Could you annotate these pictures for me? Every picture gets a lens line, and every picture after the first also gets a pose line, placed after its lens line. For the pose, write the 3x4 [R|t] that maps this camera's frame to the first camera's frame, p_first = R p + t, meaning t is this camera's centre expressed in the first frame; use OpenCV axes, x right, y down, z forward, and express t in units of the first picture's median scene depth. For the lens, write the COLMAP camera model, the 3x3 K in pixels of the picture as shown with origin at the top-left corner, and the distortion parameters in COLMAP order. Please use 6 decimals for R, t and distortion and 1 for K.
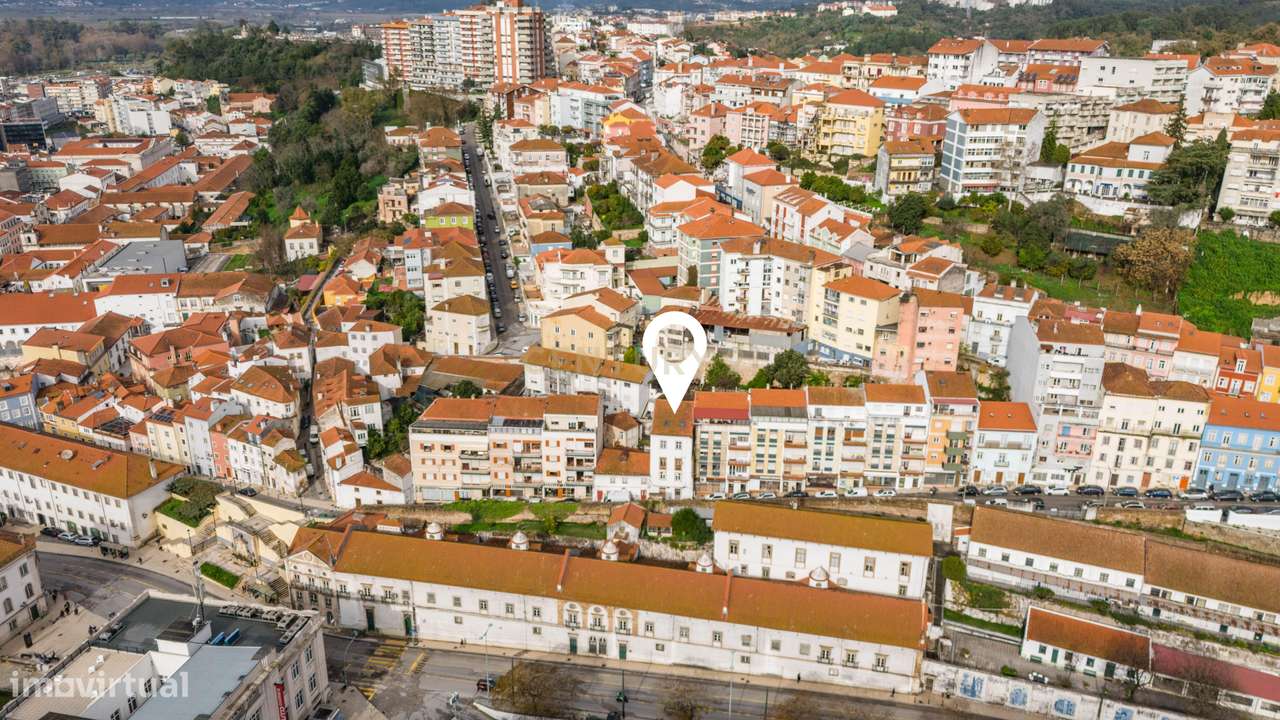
lens RADIAL K [[893.0, 0, 640.0], [0, 893.0, 360.0], [0, 0, 1]] dist [0.125522, -0.000598]
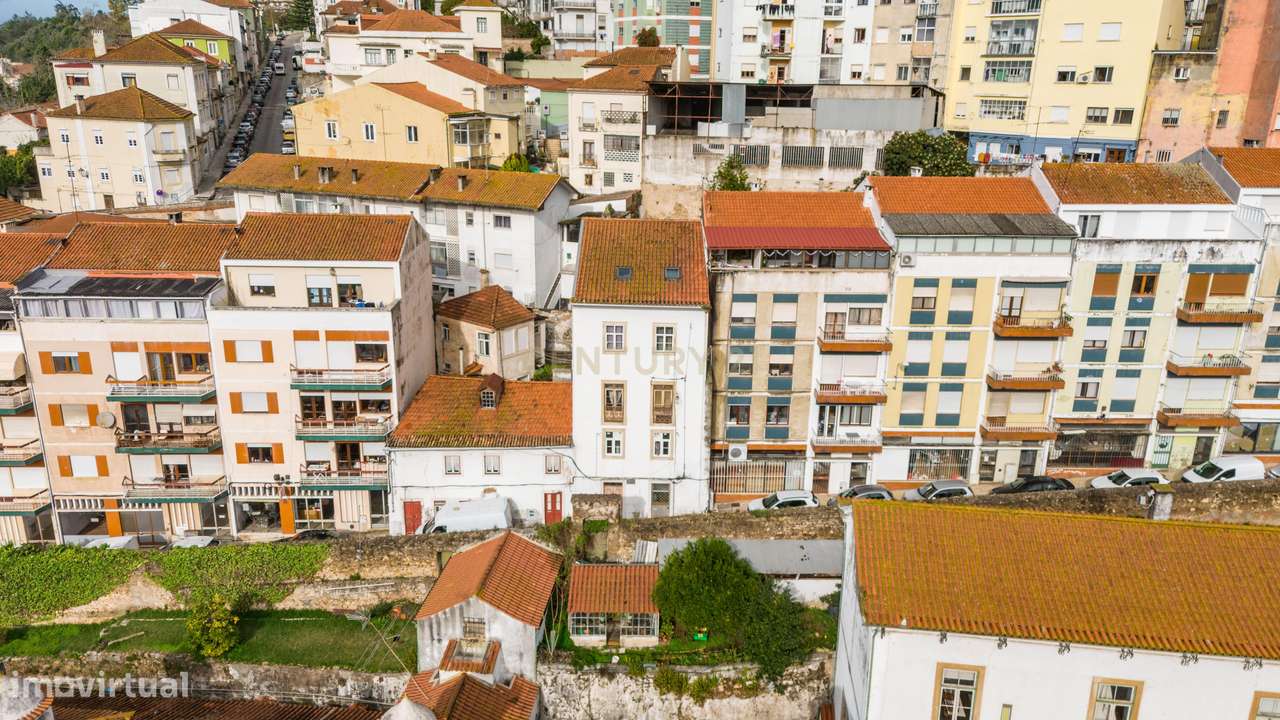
lens RADIAL K [[944.8, 0, 640.0], [0, 944.8, 360.0], [0, 0, 1]] dist [0.079582, -0.038531]
pose [[0.994834, -0.022078, 0.099084, 0.002552], [0.027021, 0.998442, -0.048824, 0.116447], [-0.097851, 0.051249, 0.993881, 0.667615]]
